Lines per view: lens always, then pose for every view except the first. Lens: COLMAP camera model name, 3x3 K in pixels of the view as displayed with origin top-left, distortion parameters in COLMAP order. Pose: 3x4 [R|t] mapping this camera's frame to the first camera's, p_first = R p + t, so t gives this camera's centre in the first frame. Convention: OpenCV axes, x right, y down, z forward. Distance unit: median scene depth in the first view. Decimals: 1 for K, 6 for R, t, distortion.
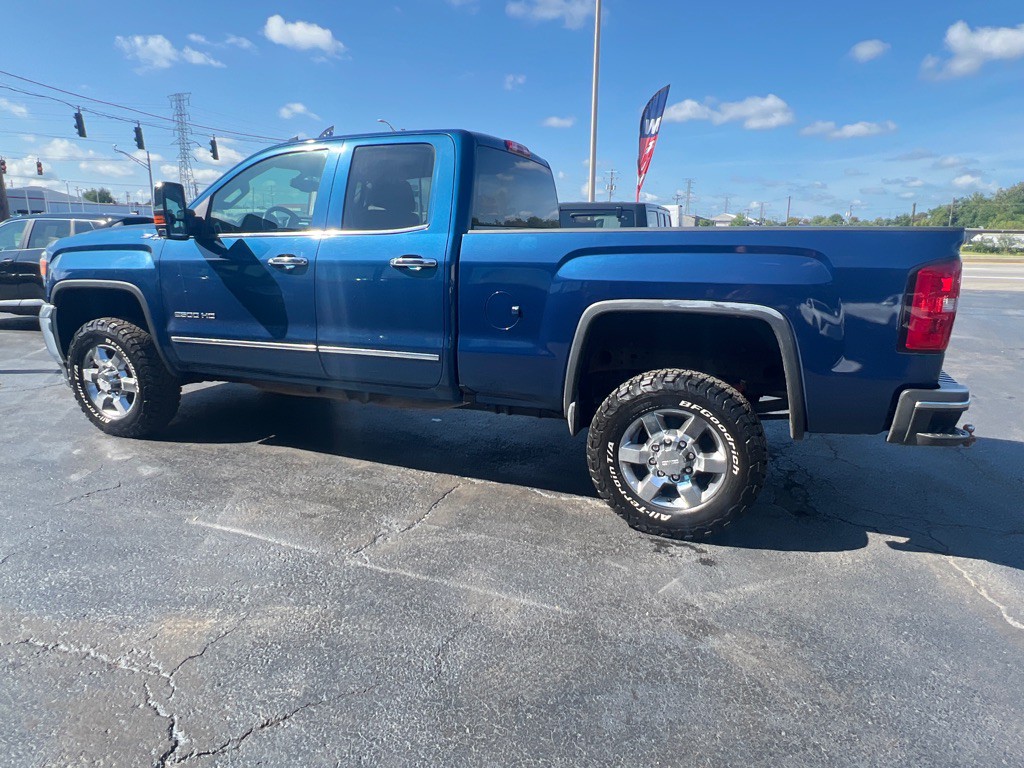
lens RADIAL K [[627.1, 0, 507.9], [0, 627.1, 382.9], [0, 0, 1]] dist [-0.002591, -0.000219]
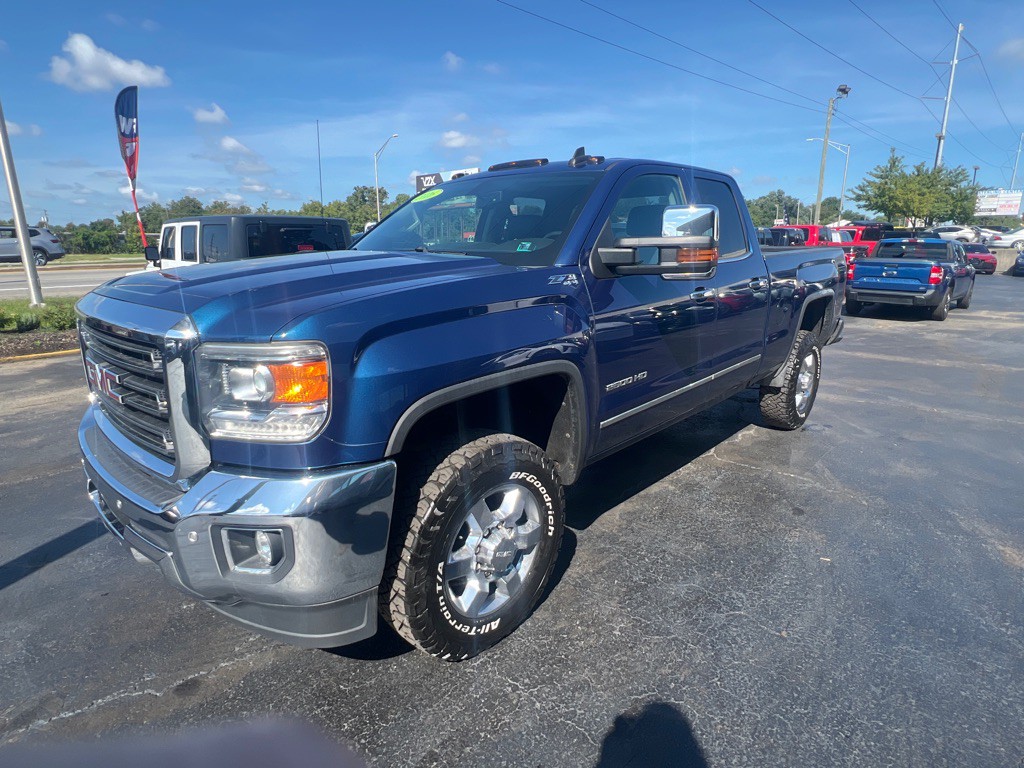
lens RADIAL K [[561.7, 0, 509.6], [0, 561.7, 379.9], [0, 0, 1]] dist [0.001106, -0.001275]
pose [[0.378733, -0.232629, 0.895793, -1.239003], [0.220151, 0.962758, 0.156941, -0.263976], [-0.898941, 0.137771, 0.415842, 0.917325]]
